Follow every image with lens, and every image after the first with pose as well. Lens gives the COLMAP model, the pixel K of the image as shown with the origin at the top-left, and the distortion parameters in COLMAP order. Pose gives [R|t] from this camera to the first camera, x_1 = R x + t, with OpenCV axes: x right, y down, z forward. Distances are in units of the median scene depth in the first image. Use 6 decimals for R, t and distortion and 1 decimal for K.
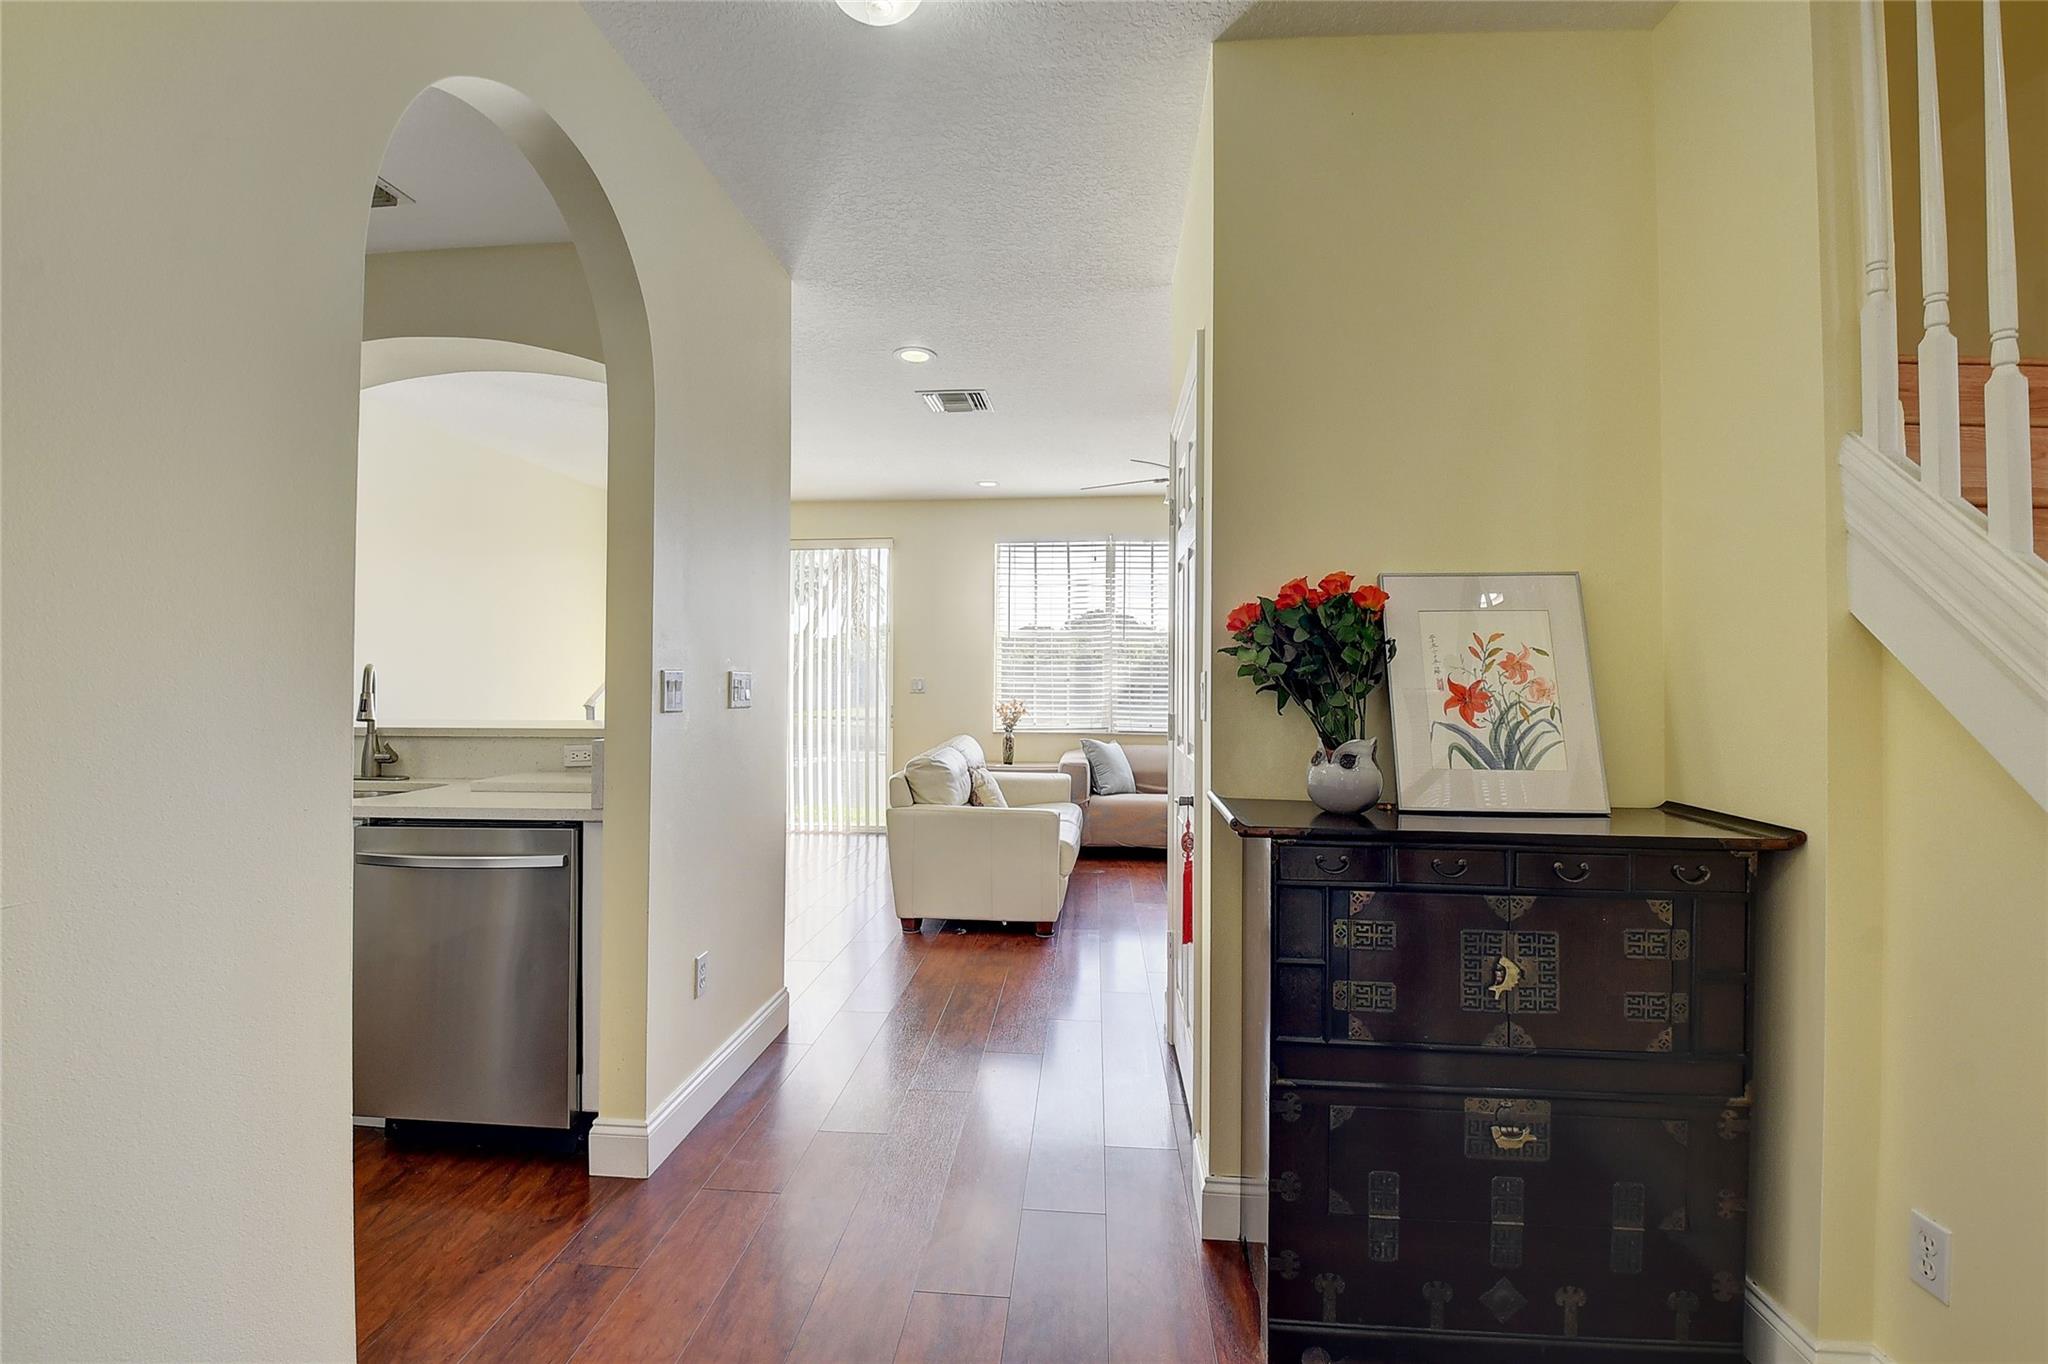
lens RADIAL K [[897.6, 0, 1021.9], [0, 897.6, 654.4], [0, 0, 1]] dist [-0.017312, -0.004343]
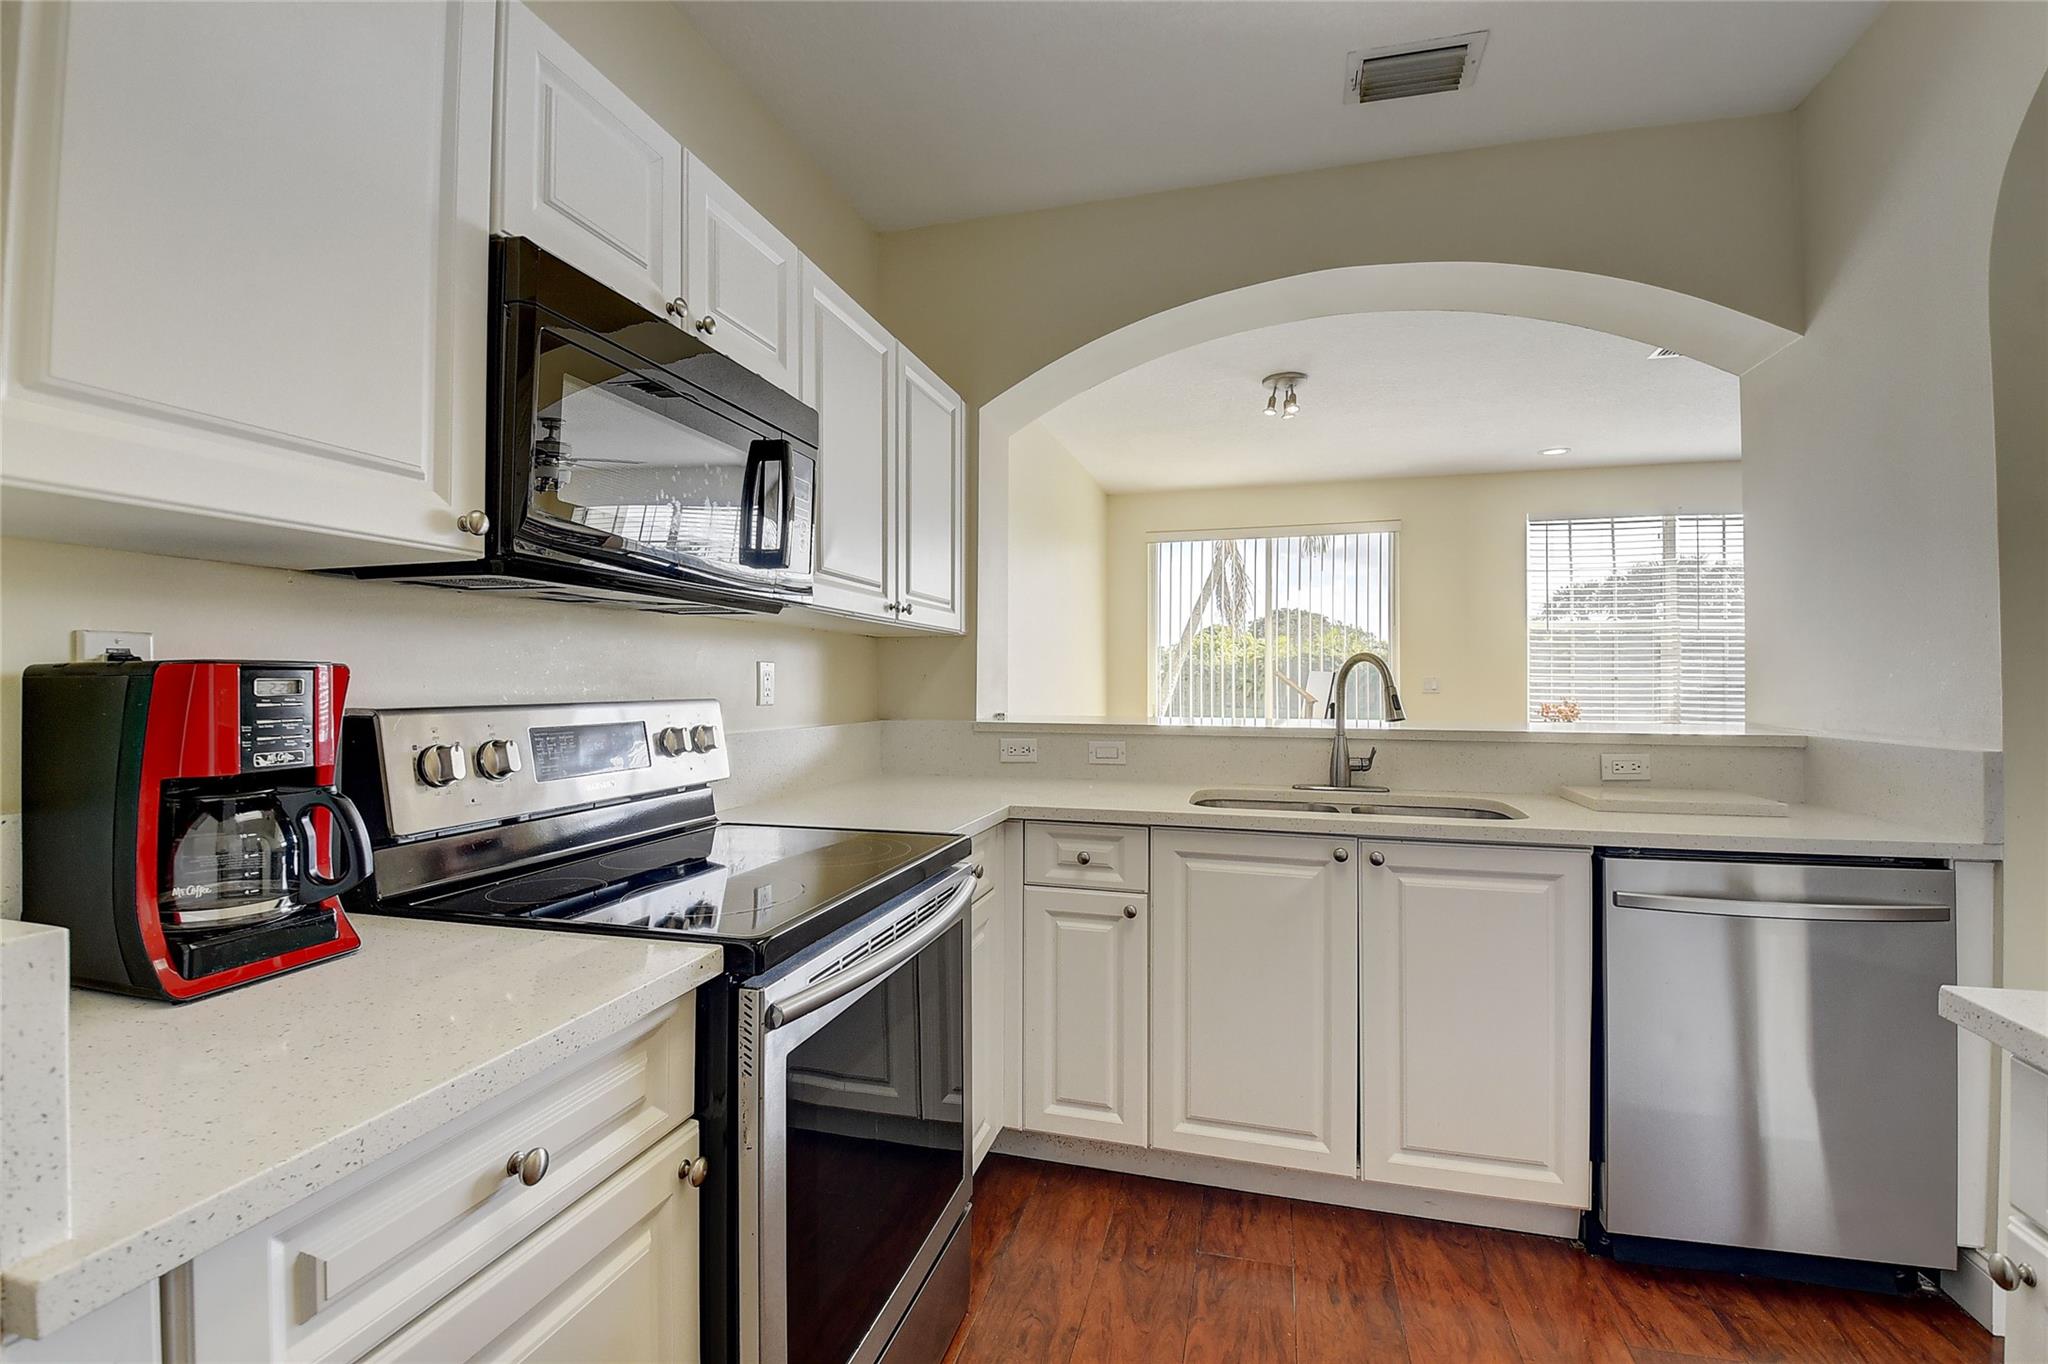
lens RADIAL K [[897.6, 0, 1015.9], [0, 897.6, 675.9], [0, 0, 1]] dist [-0.017312, -0.004343]
pose [[0.983409, 0.003556, -0.181369, -0.434299], [0.000657, 0.999732, 0.023161, 0.006896], [0.181402, -0.022895, 0.983142, 0.059987]]
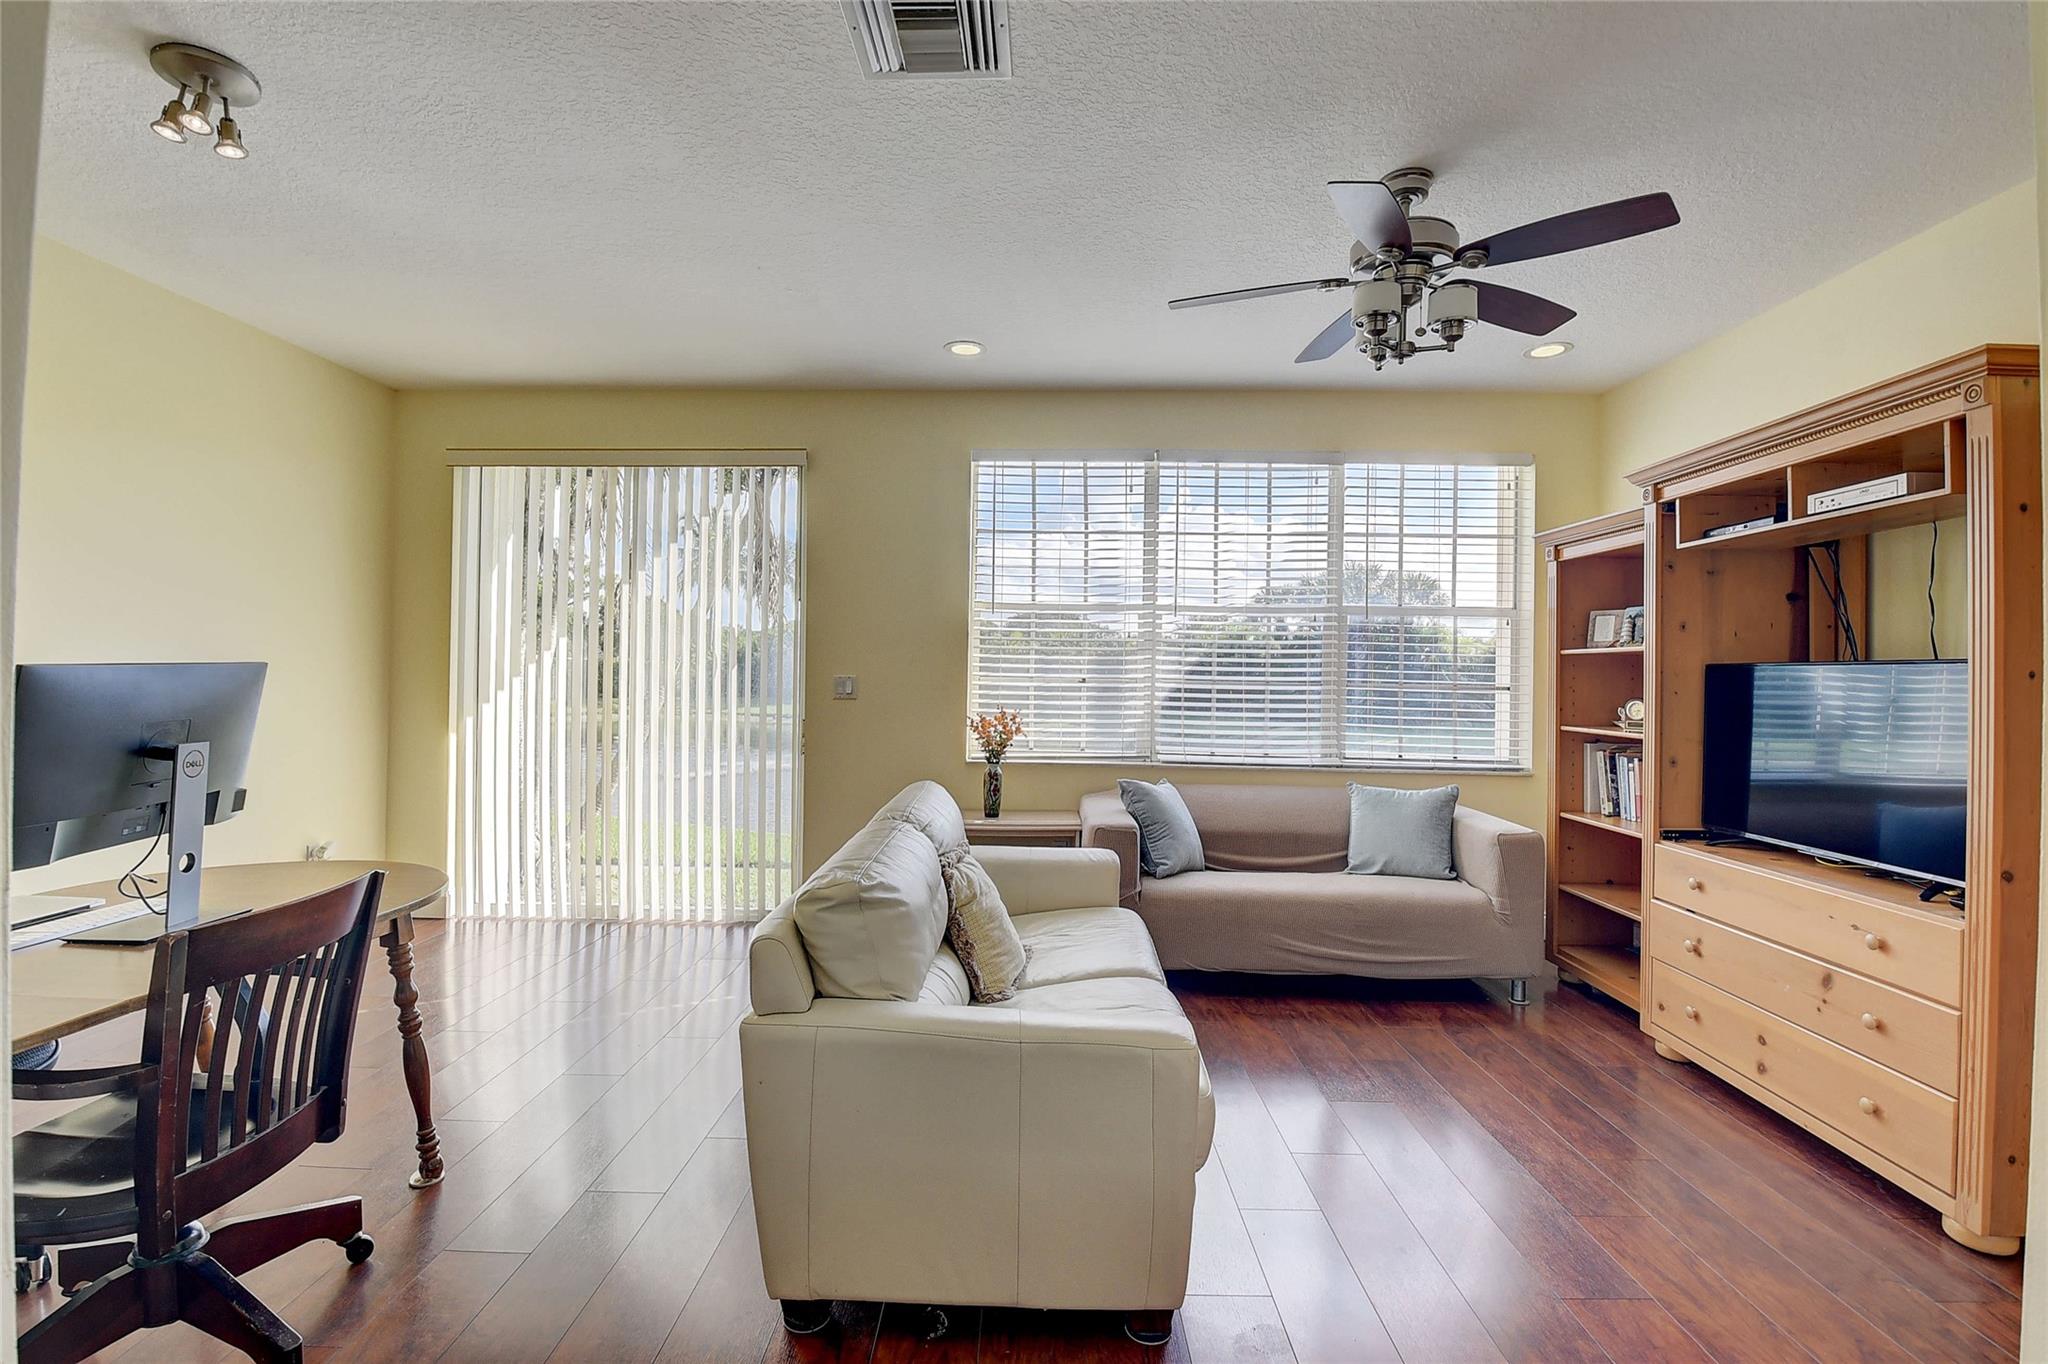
lens RADIAL K [[897.6, 0, 1009.6], [0, 897.6, 656.1], [0, 0, 1]] dist [-0.017312, -0.004343]
pose [[0.998629, 0.009934, 0.051387, -0.041546], [-0.010294, 0.999924, 0.006749, 0.009378], [-0.051316, -0.007269, 0.998656, 0.441956]]
